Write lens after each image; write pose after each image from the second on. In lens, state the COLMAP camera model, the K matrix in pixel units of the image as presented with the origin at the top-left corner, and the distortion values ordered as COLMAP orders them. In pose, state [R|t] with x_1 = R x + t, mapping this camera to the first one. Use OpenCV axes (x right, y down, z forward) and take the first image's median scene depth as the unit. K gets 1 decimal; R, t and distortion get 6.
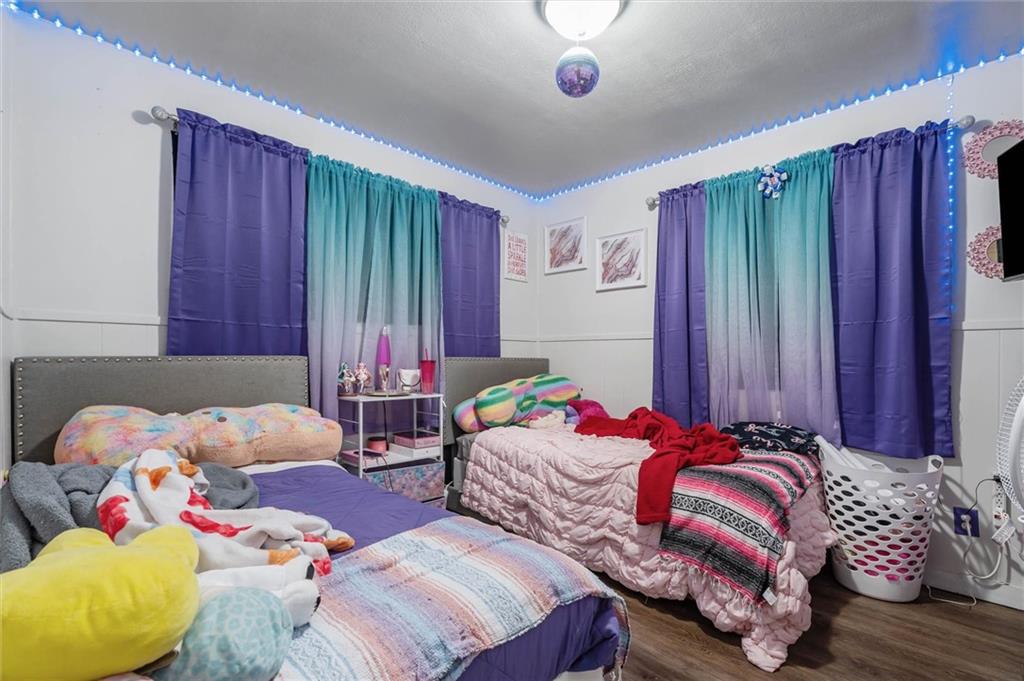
lens RADIAL K [[467.4, 0, 510.1], [0, 467.4, 344.3], [0, 0, 1]] dist [-0.004254, -0.000143]
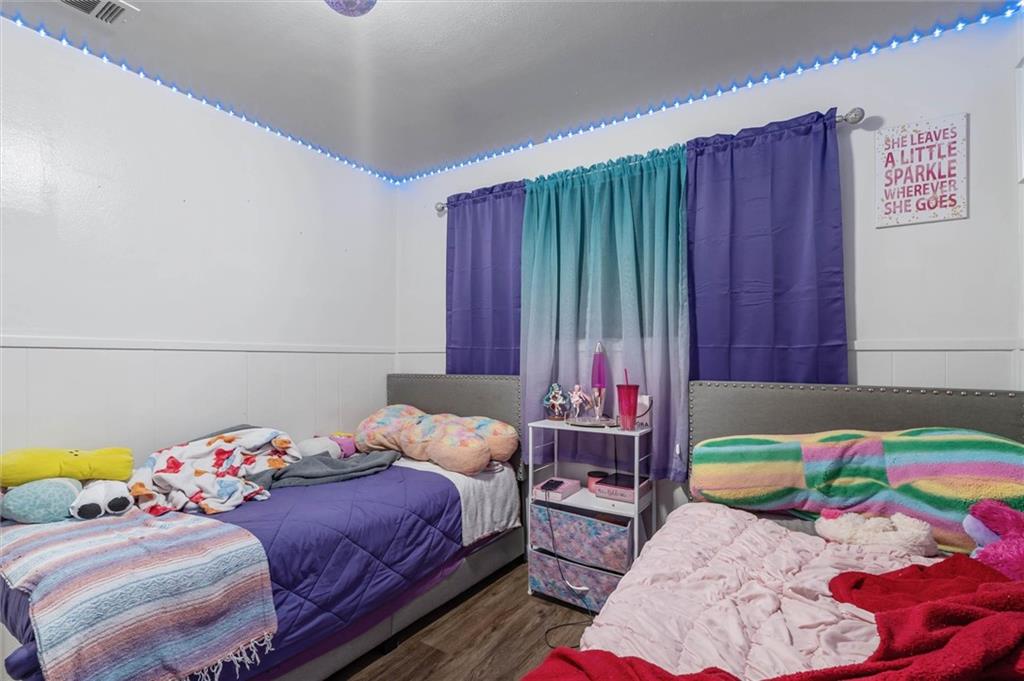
lens RADIAL K [[473.5, 0, 529.6], [0, 473.5, 353.8], [0, 0, 1]] dist [-0.001716, -0.000206]
pose [[0.219973, -0.023320, -0.975227, 0.554925], [0.018462, 0.999635, -0.019739, -0.003134], [0.975331, -0.013663, 0.220323, 0.713239]]
